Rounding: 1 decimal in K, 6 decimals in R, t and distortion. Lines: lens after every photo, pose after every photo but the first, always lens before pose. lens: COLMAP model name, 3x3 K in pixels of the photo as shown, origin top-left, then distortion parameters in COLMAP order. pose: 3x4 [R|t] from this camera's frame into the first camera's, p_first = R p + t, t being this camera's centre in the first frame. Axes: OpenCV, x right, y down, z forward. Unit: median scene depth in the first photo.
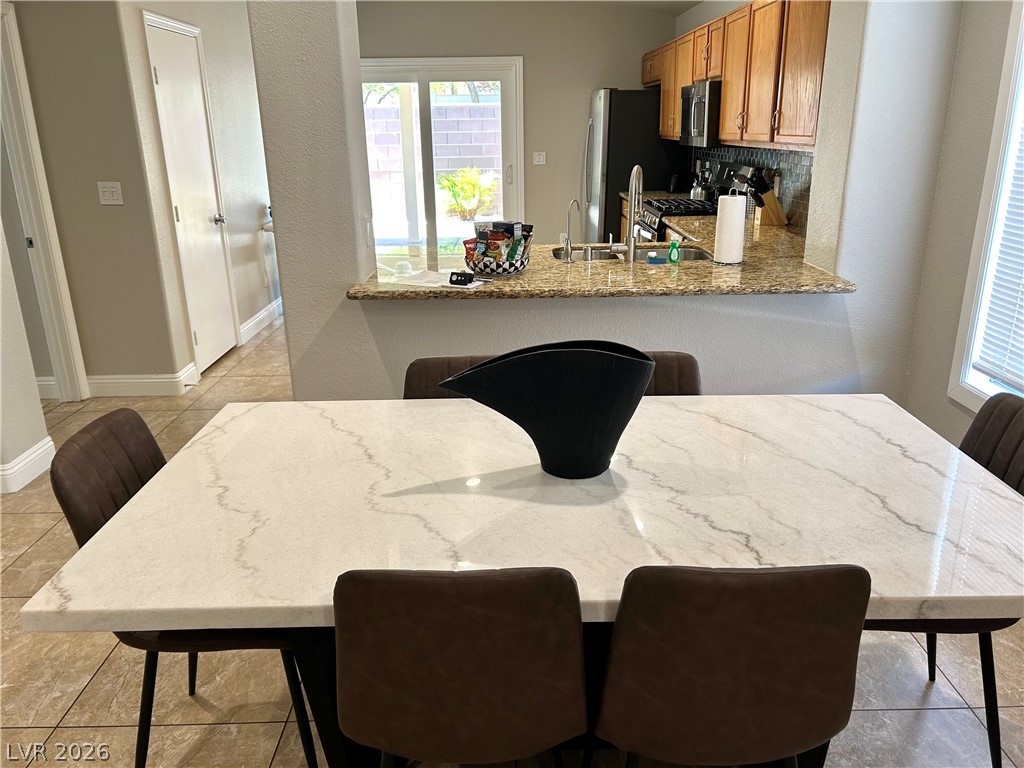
lens RADIAL K [[777.8, 0, 512.0], [0, 777.8, 384.0], [0, 0, 1]] dist [-0.004206, -0.001962]
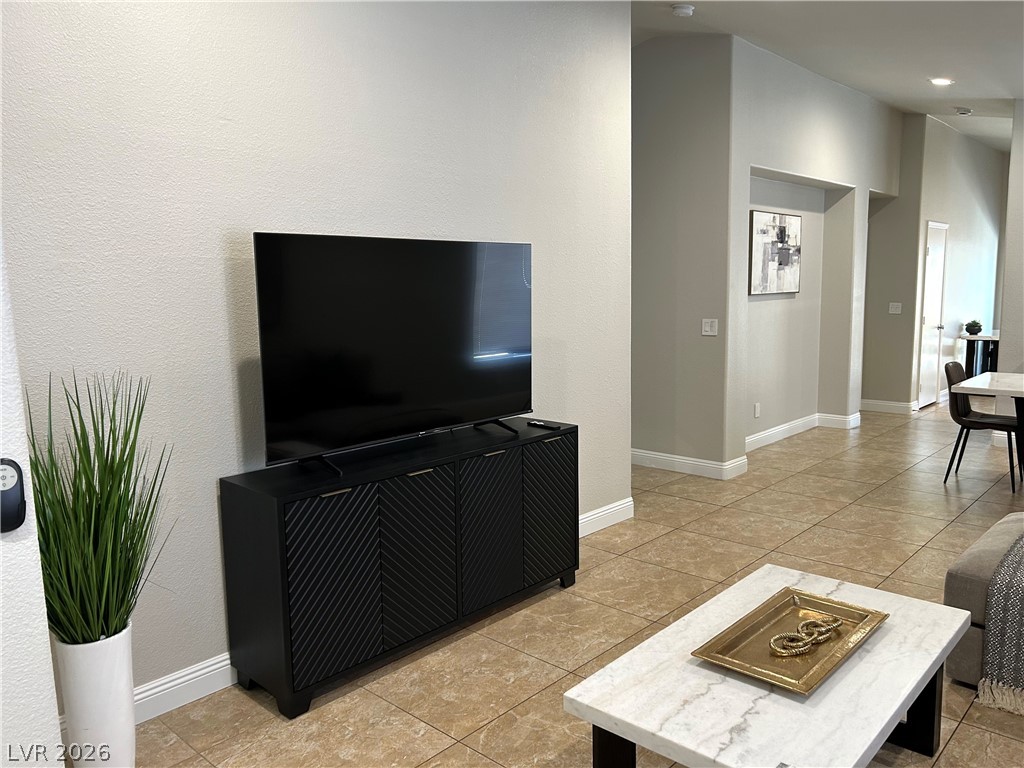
lens RADIAL K [[777.8, 0, 512.0], [0, 777.8, 384.0], [0, 0, 1]] dist [-0.004206, -0.001962]
pose [[0.733179, 0.101309, -0.672447, 0.109363], [-0.218826, 0.971394, -0.092243, 0.299837], [0.643866, 0.214780, 0.734374, -0.925874]]
